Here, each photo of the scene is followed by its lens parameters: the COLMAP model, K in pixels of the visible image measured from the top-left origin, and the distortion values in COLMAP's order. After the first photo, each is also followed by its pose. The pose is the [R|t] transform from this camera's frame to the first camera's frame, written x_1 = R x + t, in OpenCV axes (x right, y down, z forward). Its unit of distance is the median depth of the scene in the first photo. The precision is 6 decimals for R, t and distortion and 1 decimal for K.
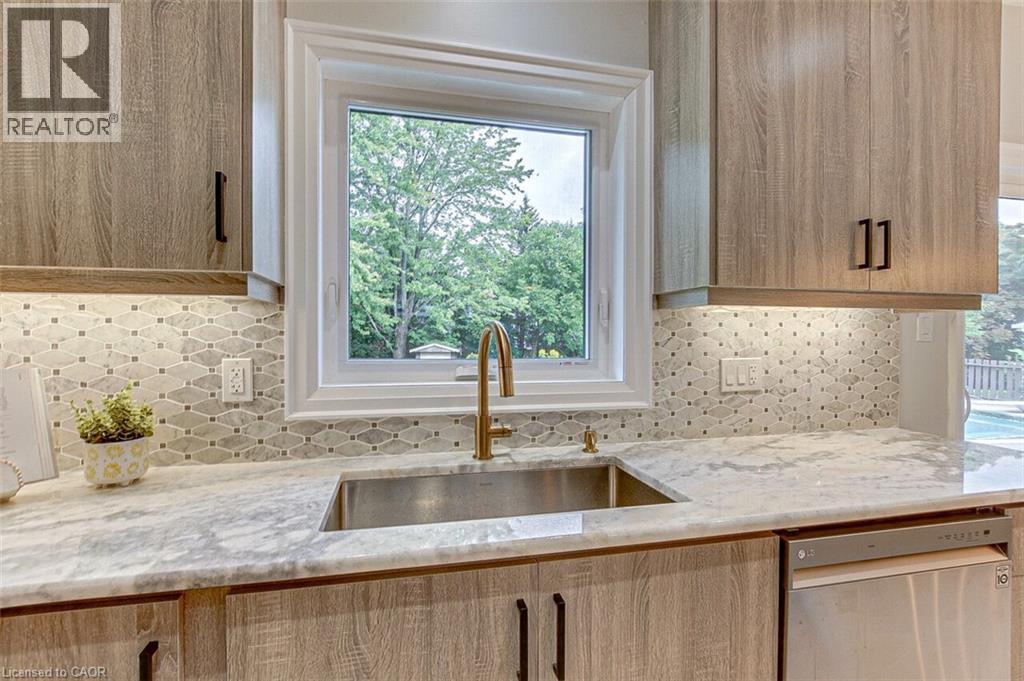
lens RADIAL K [[472.6, 0, 504.2], [0, 472.6, 341.1], [0, 0, 1]] dist [-0.014667, 0.001294]
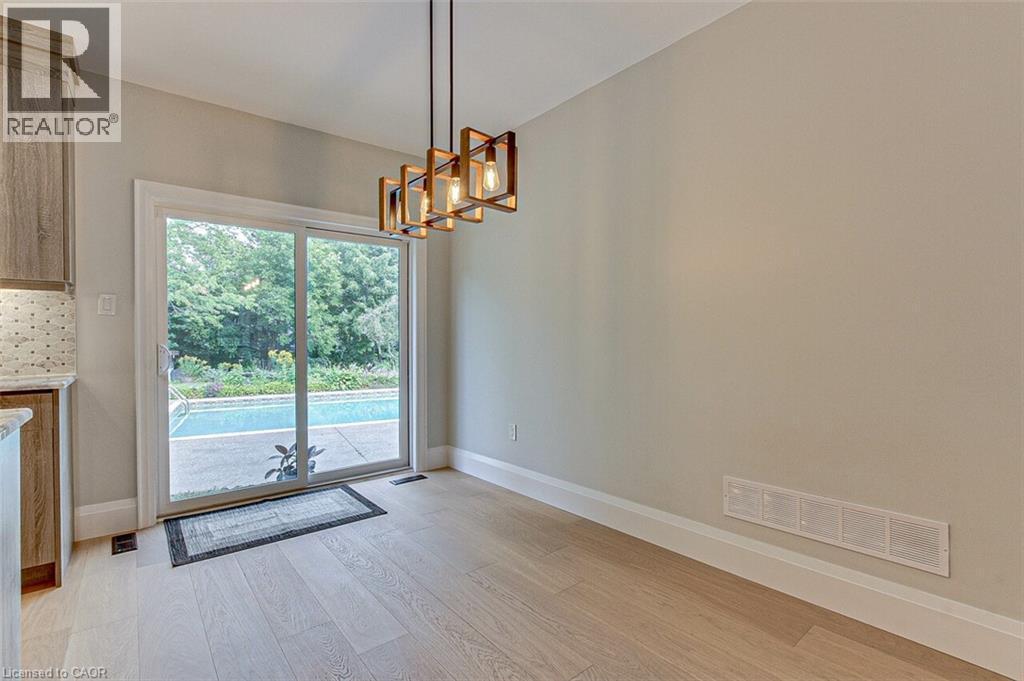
lens RADIAL K [[472.6, 0, 509.1], [0, 472.6, 342.5], [0, 0, 1]] dist [-0.014667, 0.001294]
pose [[0.897085, -0.008777, 0.441770, 1.578794], [0.009836, 0.999952, -0.000107, 0.113995], [-0.441748, 0.004441, 0.897128, -1.004862]]
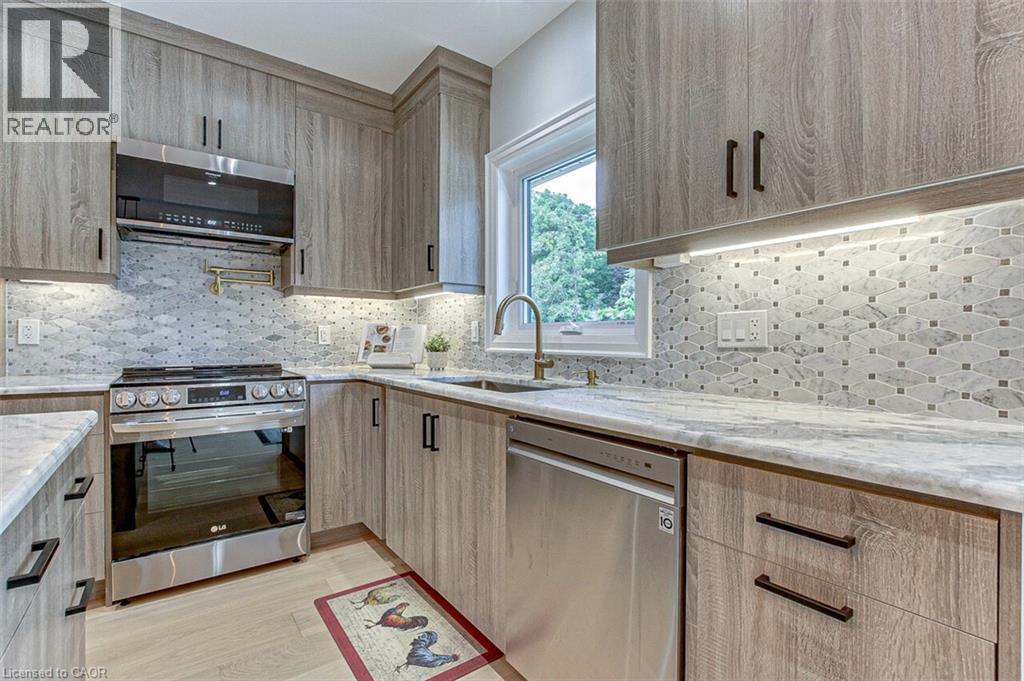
lens RADIAL K [[472.6, 0, 507.1], [0, 472.6, 343.5], [0, 0, 1]] dist [-0.014667, 0.001294]
pose [[0.396116, 0.007421, -0.918170, 1.191931], [-0.013430, 0.999907, 0.002288, 0.104783], [0.918102, 0.011425, 0.396179, 0.224181]]
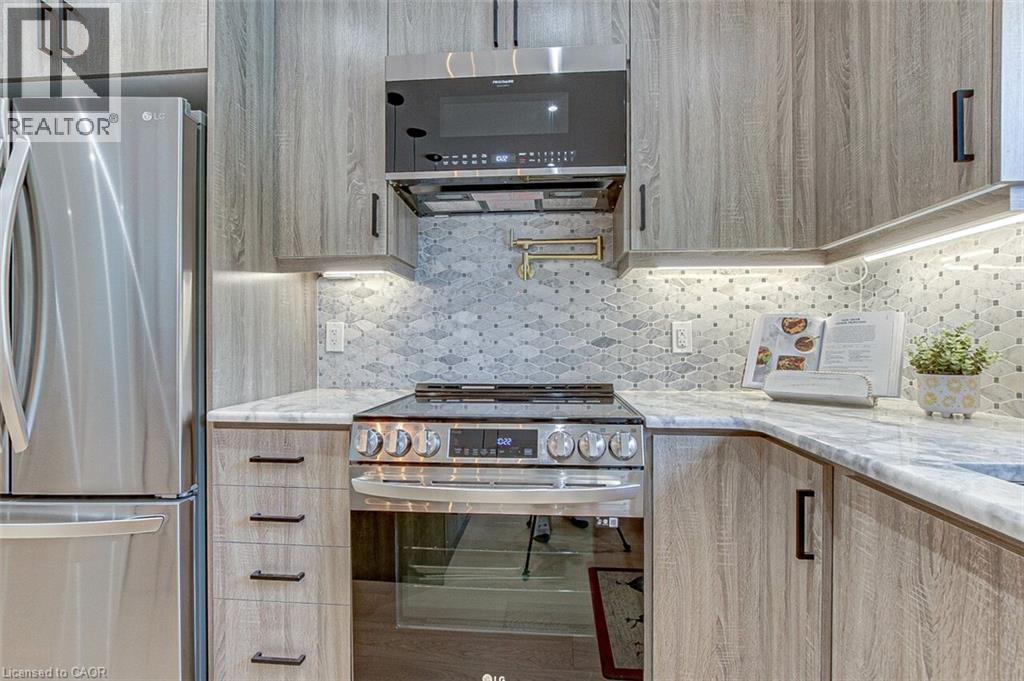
lens RADIAL K [[495.2, 0, 507.4], [0, 495.2, 341.6], [0, 0, 1]] dist [-0.006960, 0.001378]
pose [[-0.303119, -0.002824, -0.952949, 0.387646], [-0.010142, 0.999949, 0.000263, 0.099525], [0.952899, 0.009744, -0.303132, 0.261631]]
